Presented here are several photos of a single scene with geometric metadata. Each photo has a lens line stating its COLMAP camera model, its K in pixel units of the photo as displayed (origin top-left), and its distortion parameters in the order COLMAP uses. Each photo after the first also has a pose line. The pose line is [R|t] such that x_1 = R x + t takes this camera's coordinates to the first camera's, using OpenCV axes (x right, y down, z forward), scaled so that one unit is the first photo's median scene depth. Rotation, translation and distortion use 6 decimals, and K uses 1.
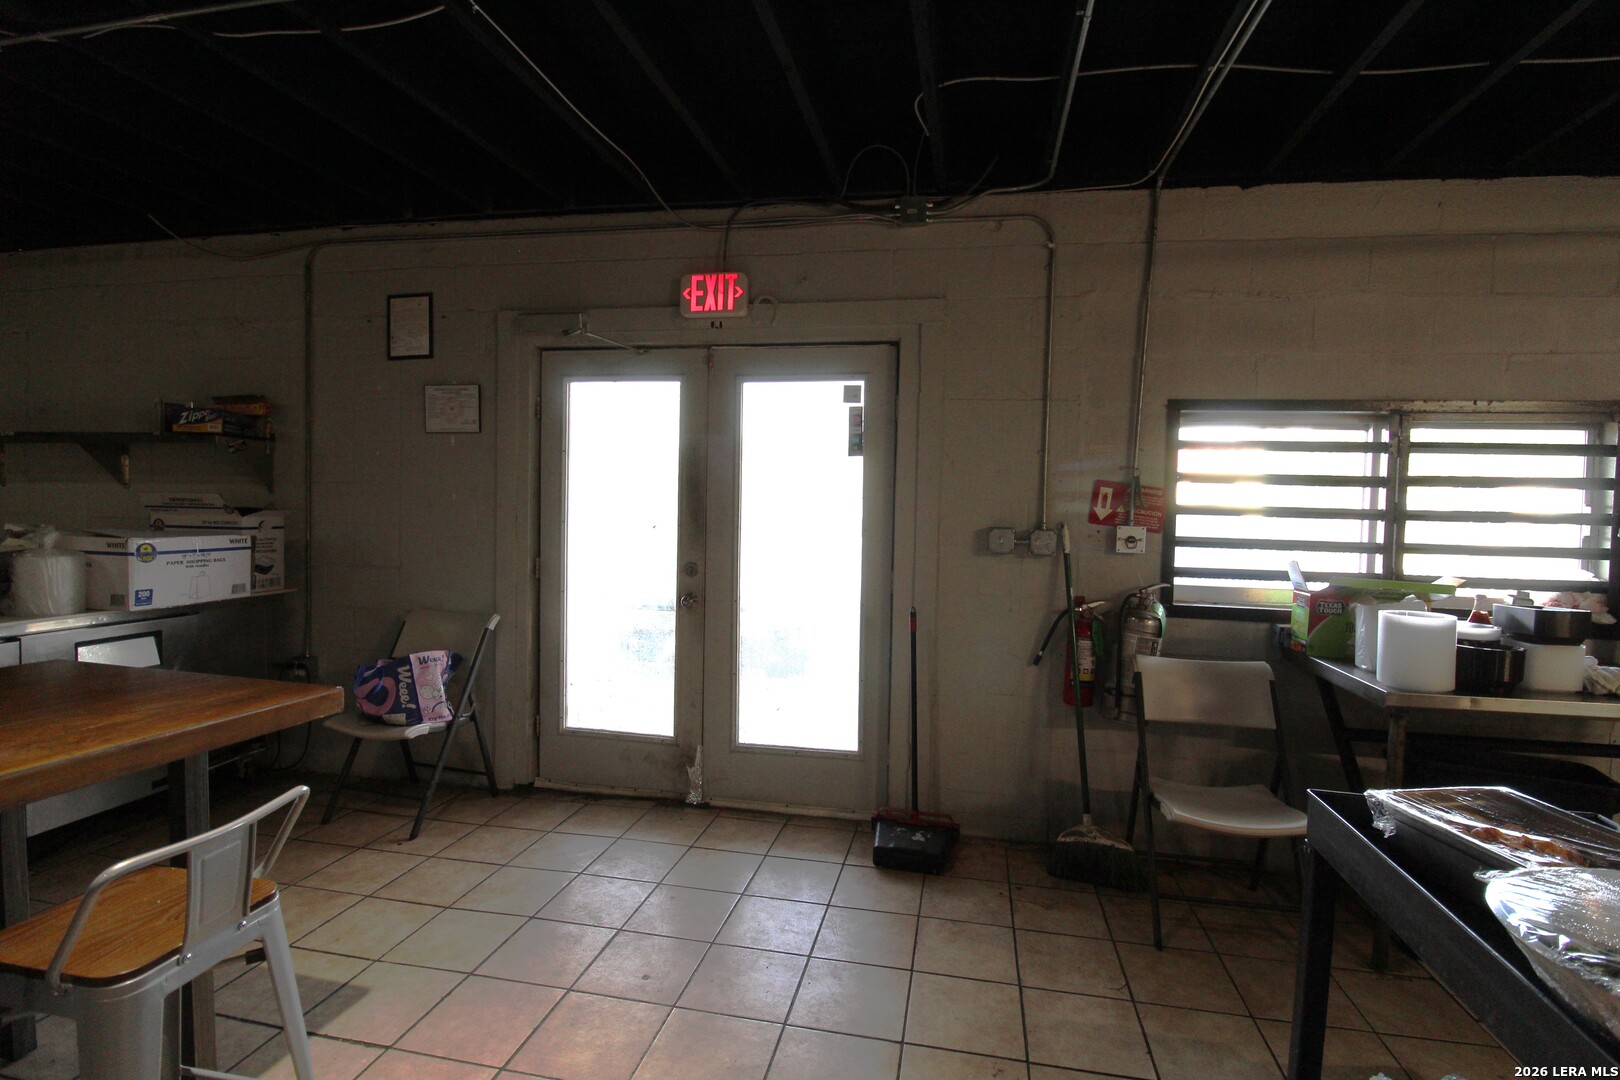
lens RADIAL K [[751.5, 0, 823.3], [0, 751.5, 535.9], [0, 0, 1]] dist [0.003012, -0.014776]
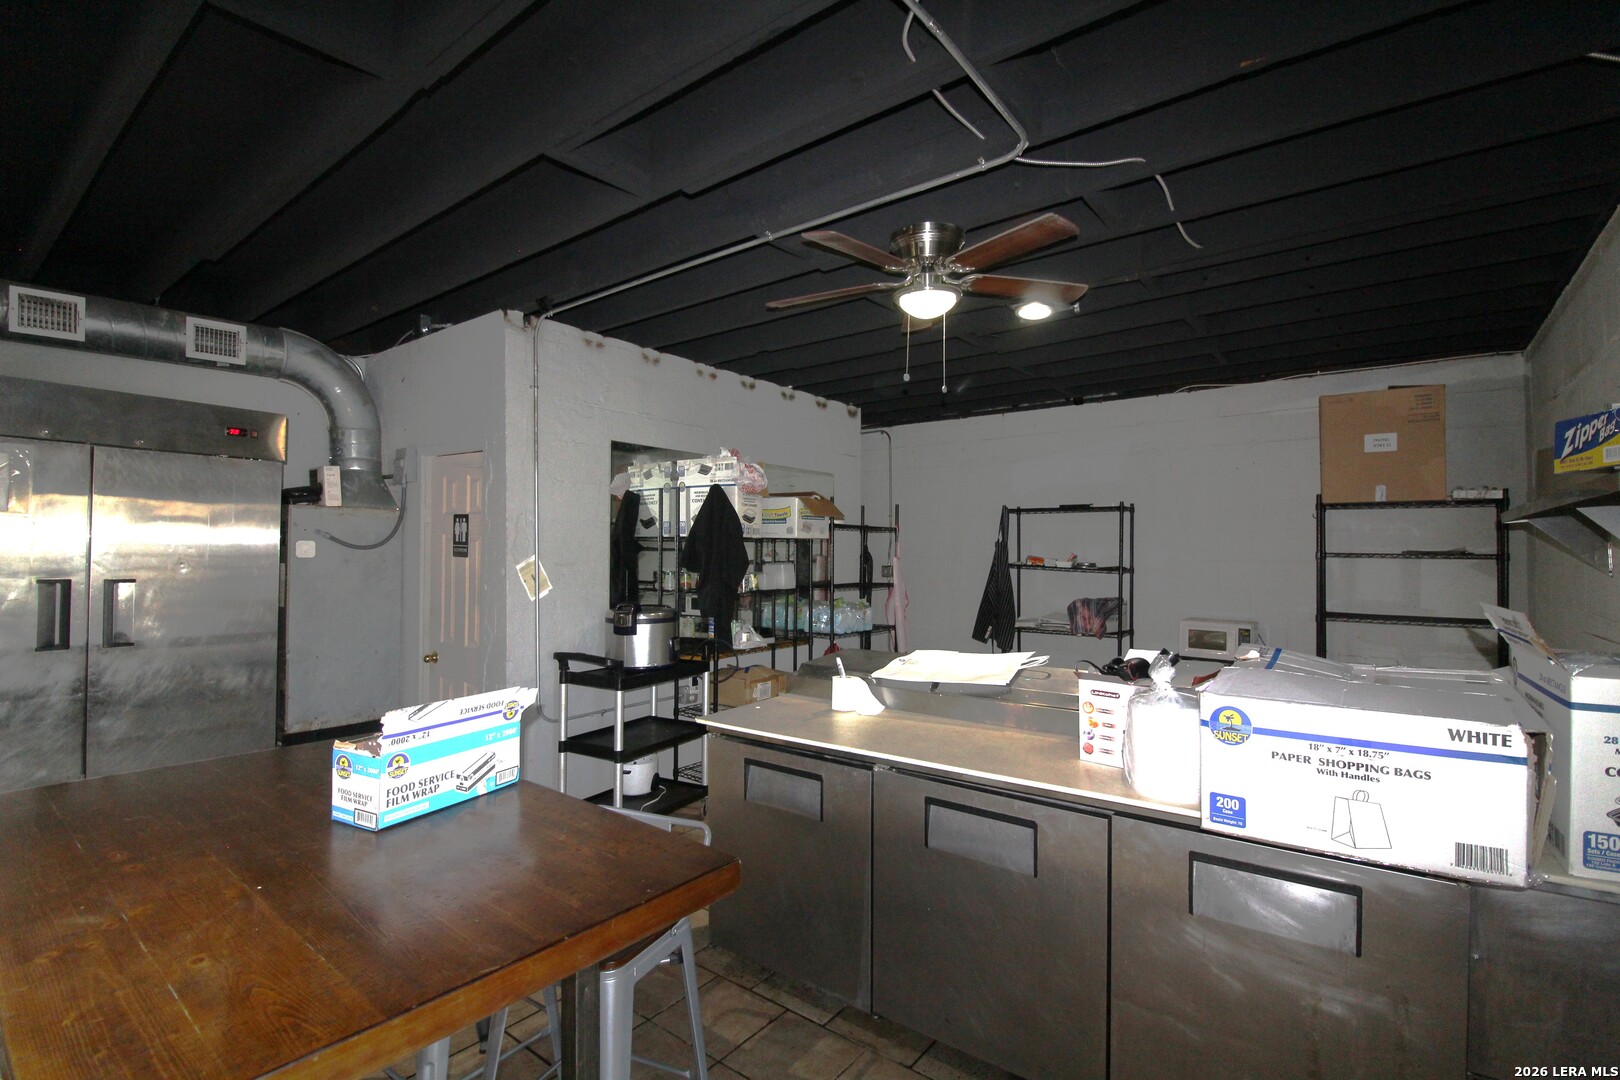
lens RADIAL K [[751.5, 0, 823.3], [0, 751.5, 535.9], [0, 0, 1]] dist [0.003012, -0.014776]
pose [[-0.447215, -0.038686, -0.893590, -0.279284], [-0.043857, 0.998811, -0.021292, -0.079803], [0.893351, 0.029668, -0.448380, 0.900679]]
